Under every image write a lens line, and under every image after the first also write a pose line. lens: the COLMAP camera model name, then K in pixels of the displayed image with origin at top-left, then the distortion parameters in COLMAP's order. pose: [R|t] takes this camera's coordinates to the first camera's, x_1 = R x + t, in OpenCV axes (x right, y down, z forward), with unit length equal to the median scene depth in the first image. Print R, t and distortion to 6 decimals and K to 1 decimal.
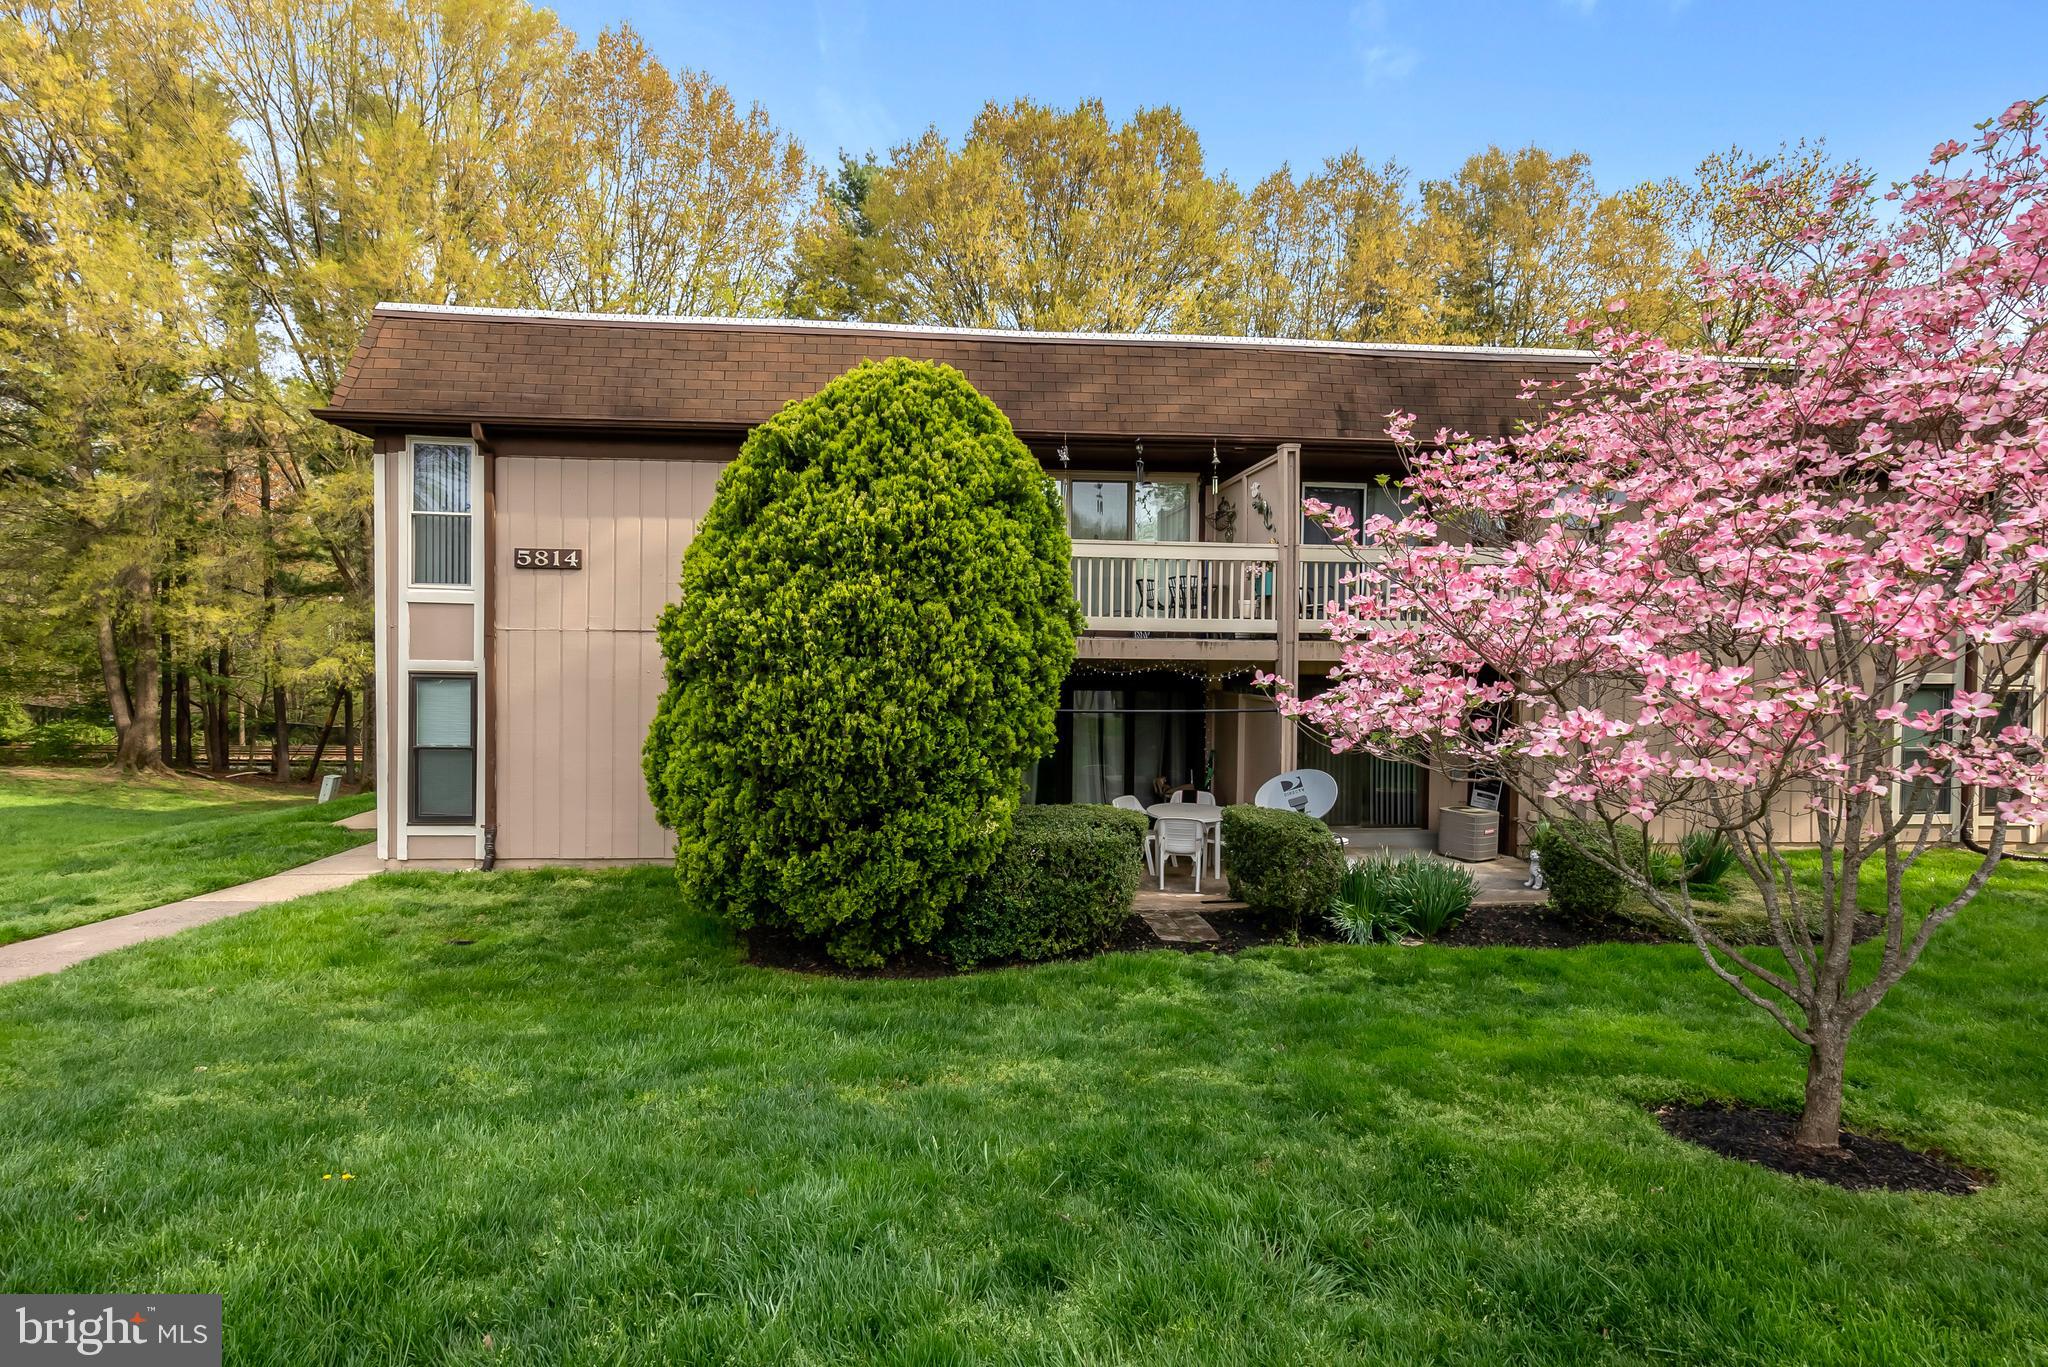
lens RADIAL K [[935.0, 0, 1027.2], [0, 935.0, 669.5], [0, 0, 1]] dist [-0.000885, 0.001695]
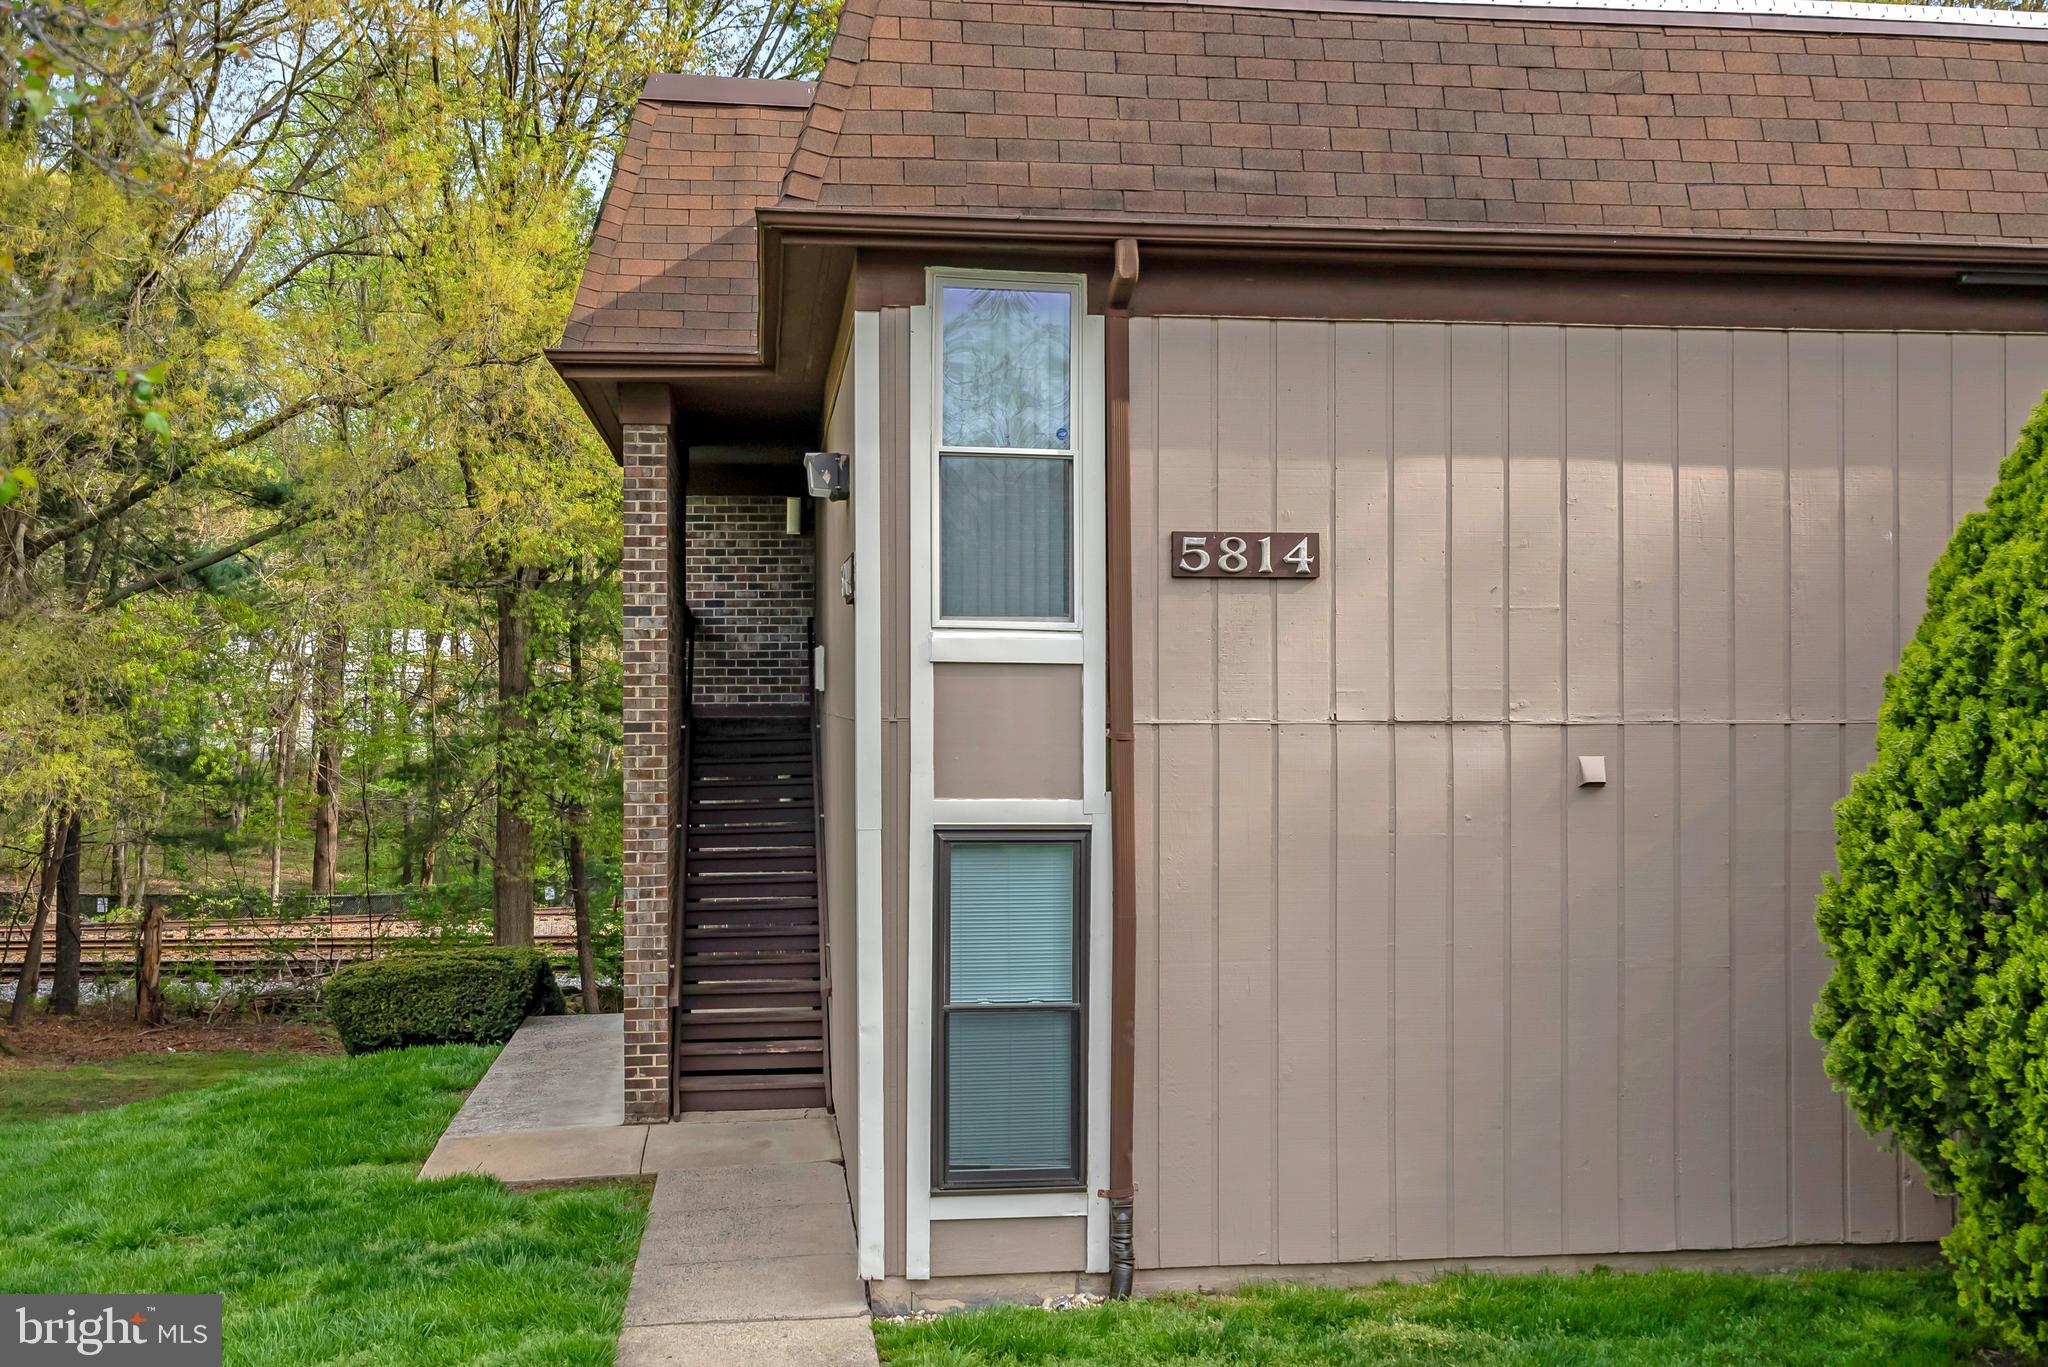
lens RADIAL K [[1988.8, 0, 1024.0], [0, 1988.8, 683.5], [0, 0, 1]] dist [-0.010385, 0.011435]
pose [[0.998782, -0.012438, 0.047757, -0.660076], [0.013332, 0.999741, -0.018453, -0.045273], [-0.047515, 0.019067, 0.998689, 0.105138]]
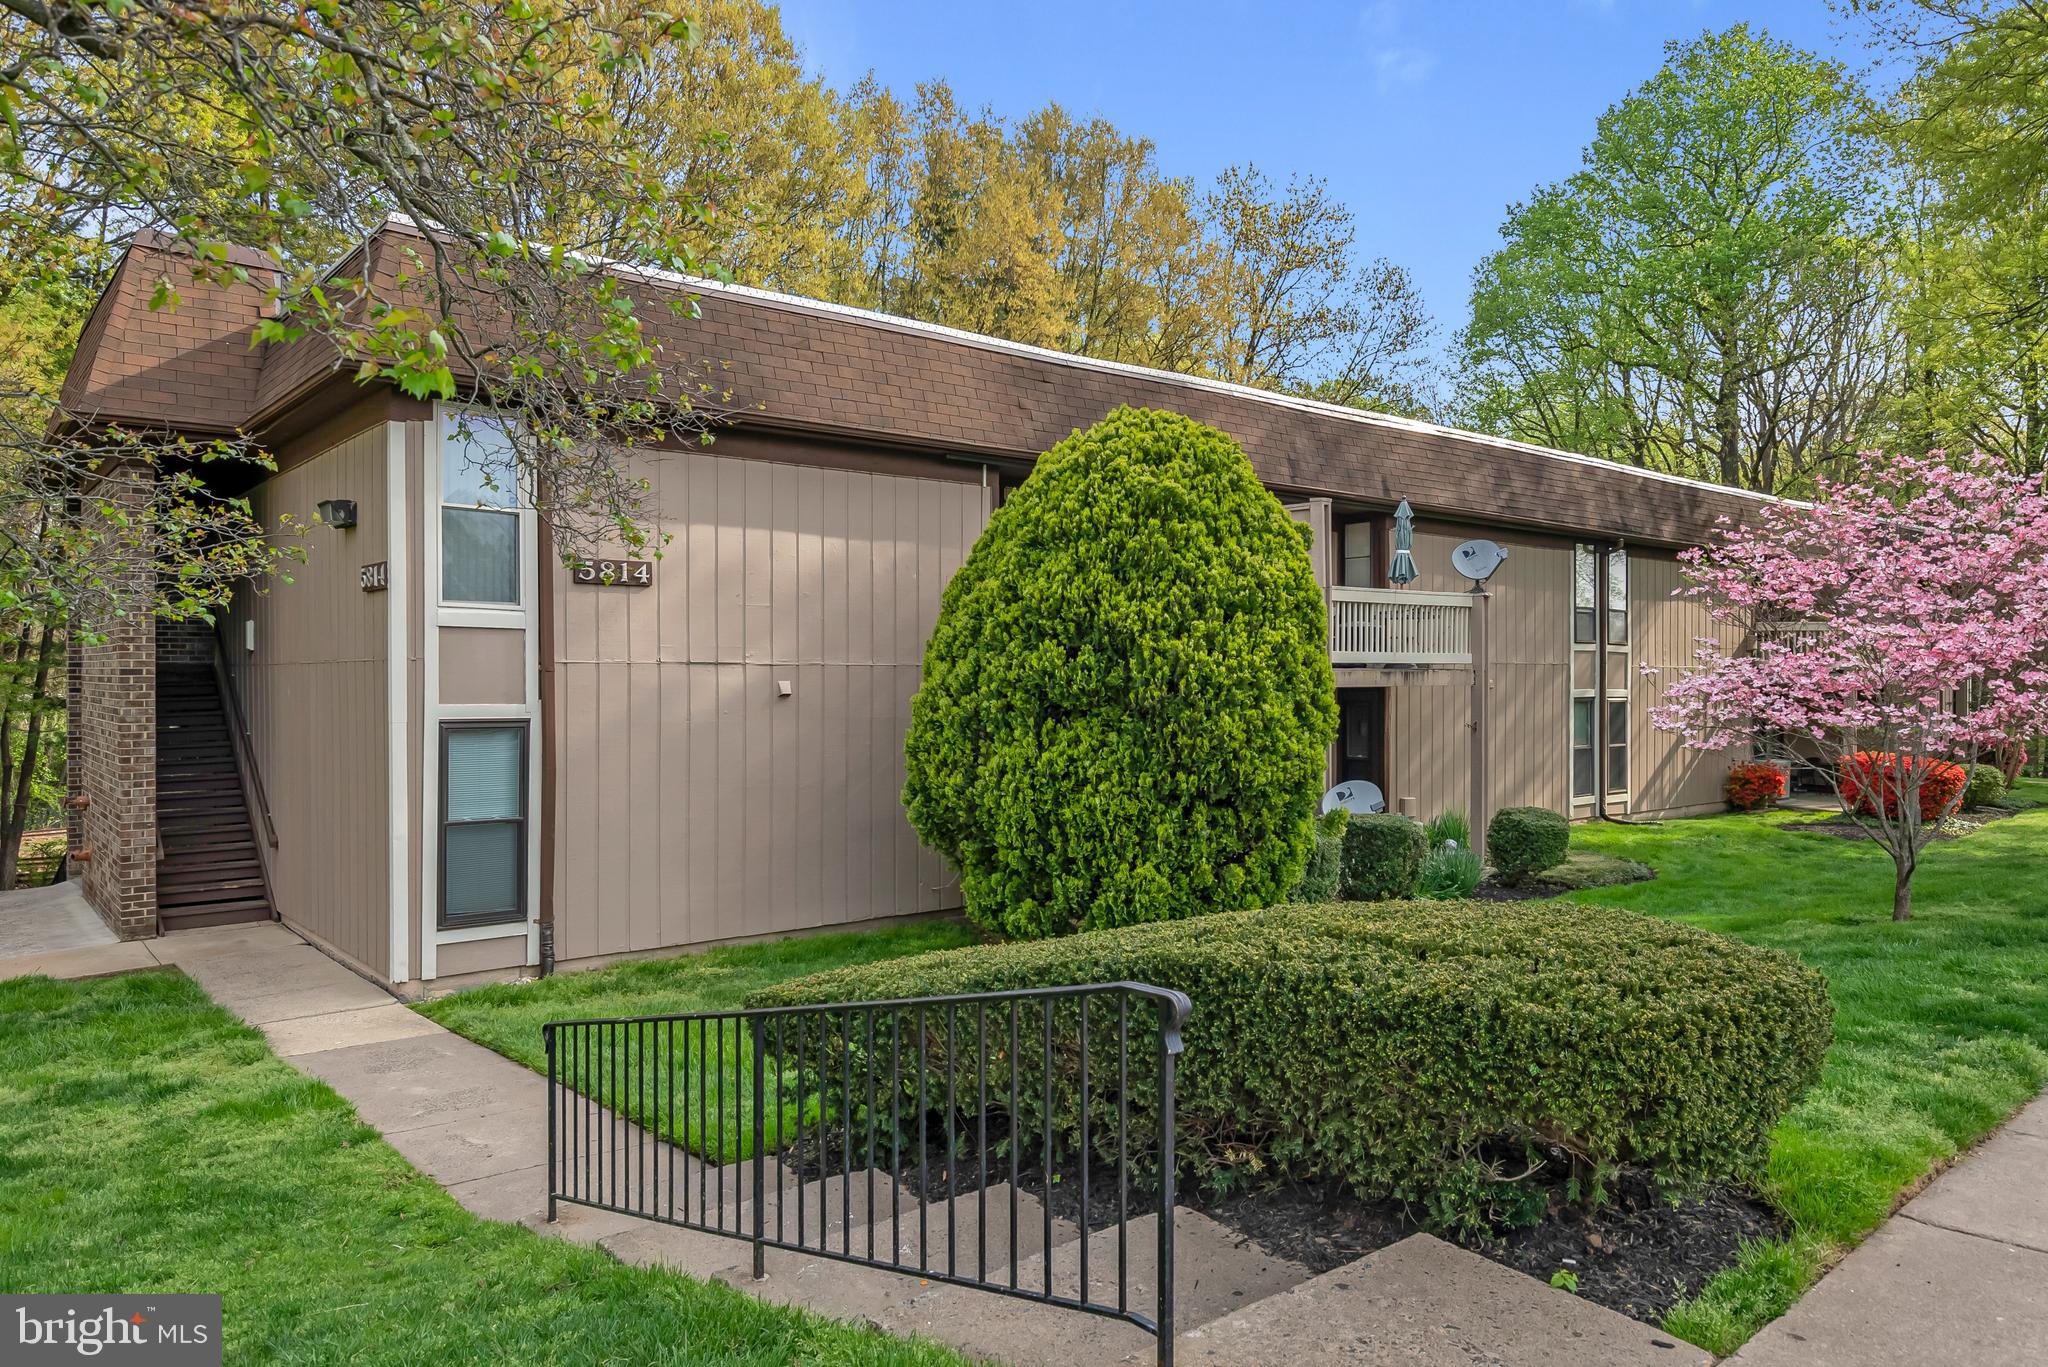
lens RADIAL K [[1362.1, 0, 985.3], [0, 1362.1, 689.1], [0, 0, 1]] dist [0.027456, -0.022801]
pose [[0.828174, -0.016025, 0.560242, -0.904105], [0.016611, 0.999854, 0.004044, -0.019490], [-0.560225, 0.005957, 0.828319, -0.130900]]
